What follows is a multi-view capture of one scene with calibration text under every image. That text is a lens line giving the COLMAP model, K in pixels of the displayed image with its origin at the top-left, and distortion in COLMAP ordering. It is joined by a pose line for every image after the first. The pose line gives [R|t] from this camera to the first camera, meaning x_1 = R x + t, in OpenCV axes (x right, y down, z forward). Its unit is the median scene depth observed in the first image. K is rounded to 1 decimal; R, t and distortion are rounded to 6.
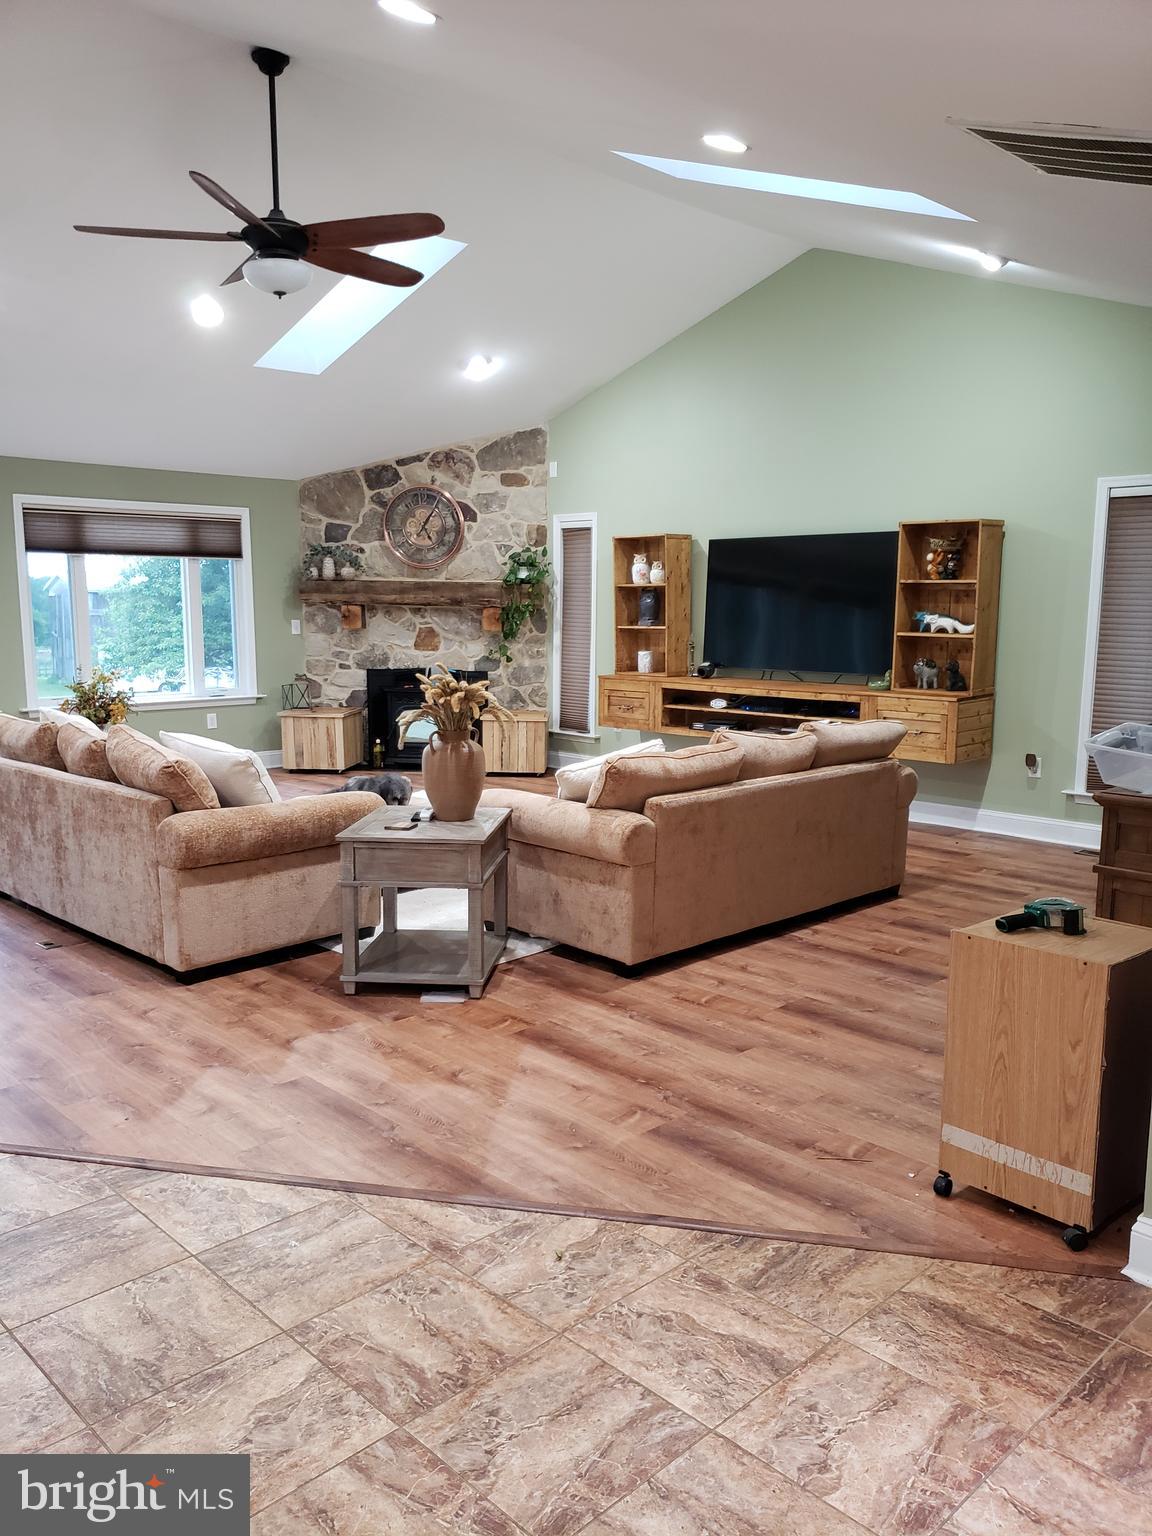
lens RADIAL K [[1181.7, 0, 576.5], [0, 1181.7, 773.7], [0, 0, 1]] dist [0.005710, 0.007653]
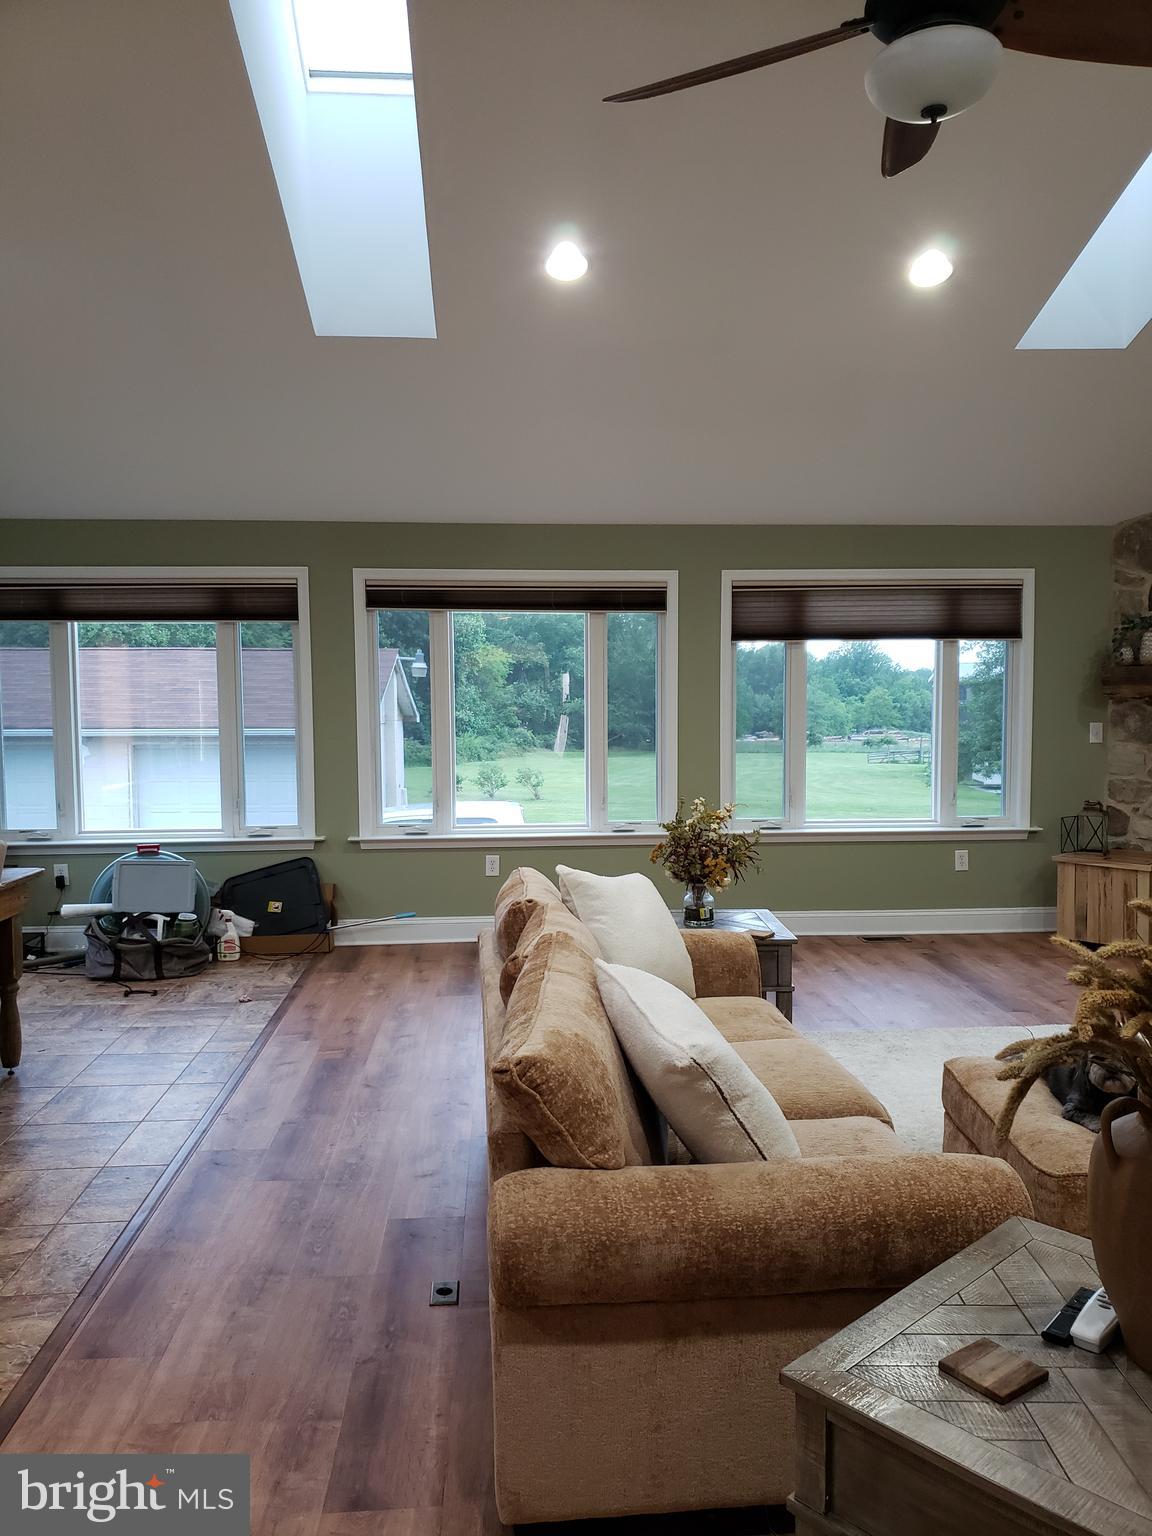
lens RADIAL K [[1228.3, 0, 564.1], [0, 1228.3, 790.2], [0, 0, 1]] dist [0.050393, -0.115684]
pose [[0.765358, 0.040773, -0.642312, -0.017466], [-0.082501, 0.995973, -0.035083, -0.089319], [0.638295, 0.079843, 0.765640, 0.560827]]
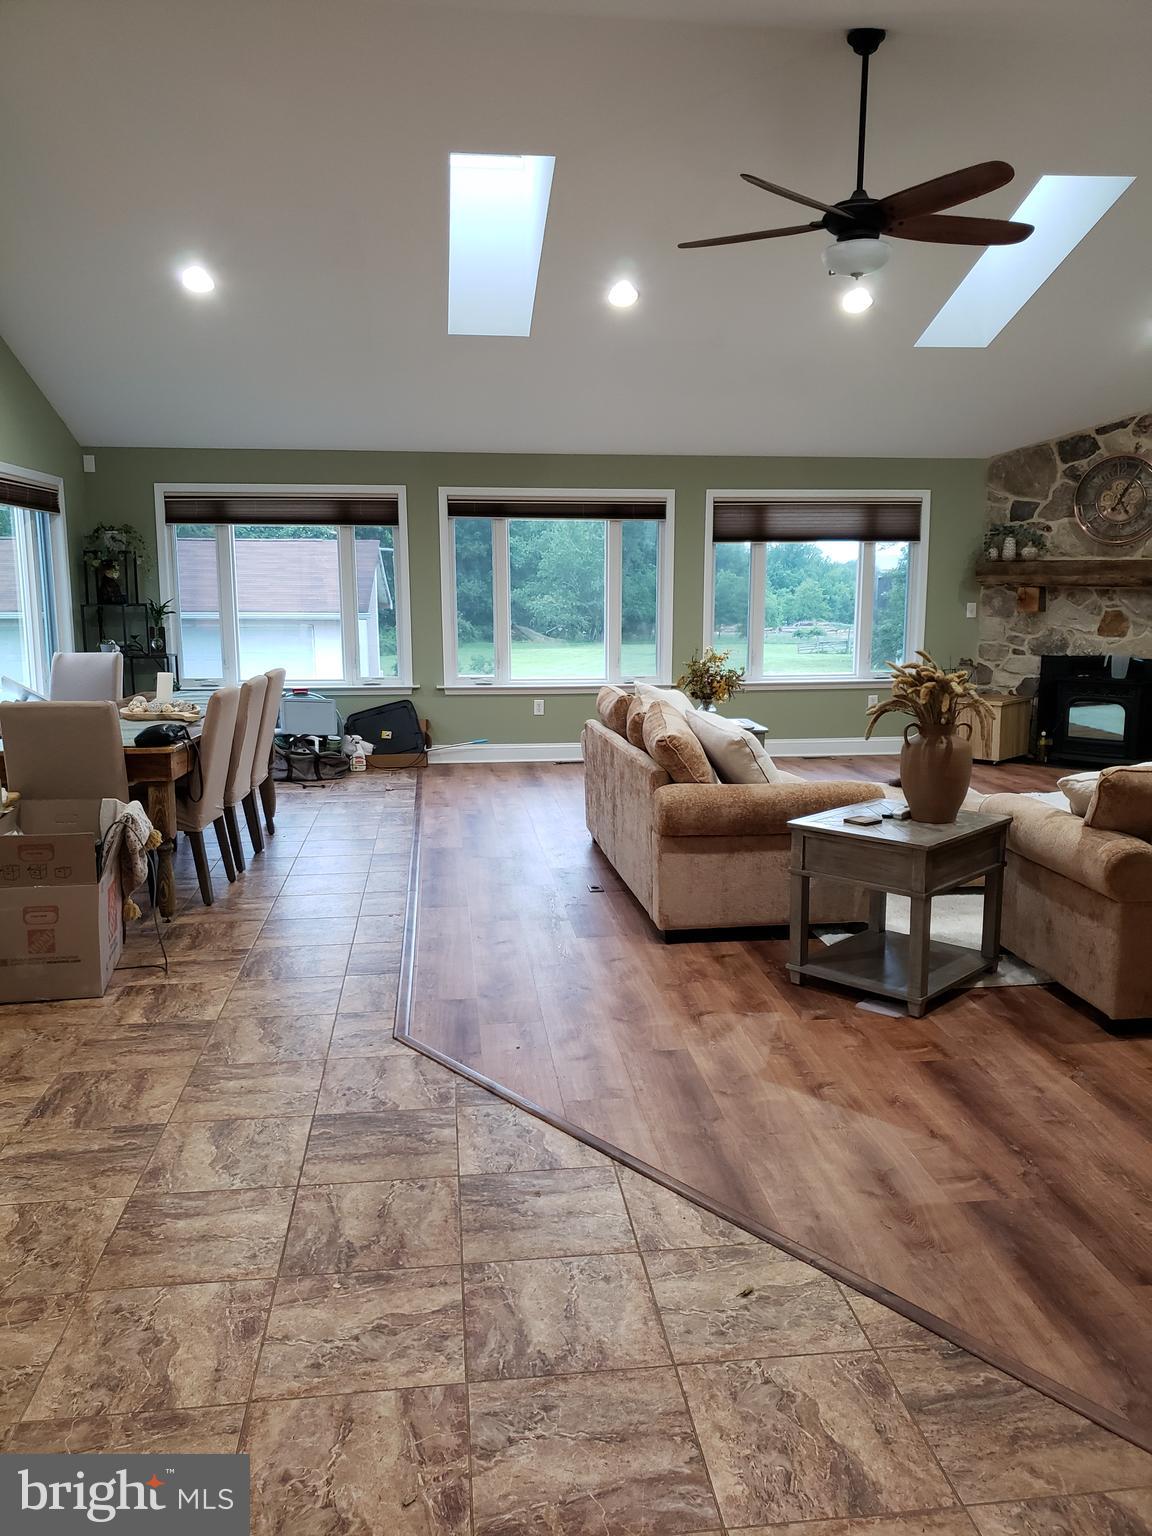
lens RADIAL K [[1165.8, 0, 576.0], [0, 1165.8, 768.0], [0, 0, 1]] dist [0.003345, 0.013506]
pose [[0.797119, 0.087857, -0.597396, 0.203499], [-0.080000, 0.996003, 0.039733, -0.015833], [0.598499, 0.016120, 0.800961, 0.090714]]
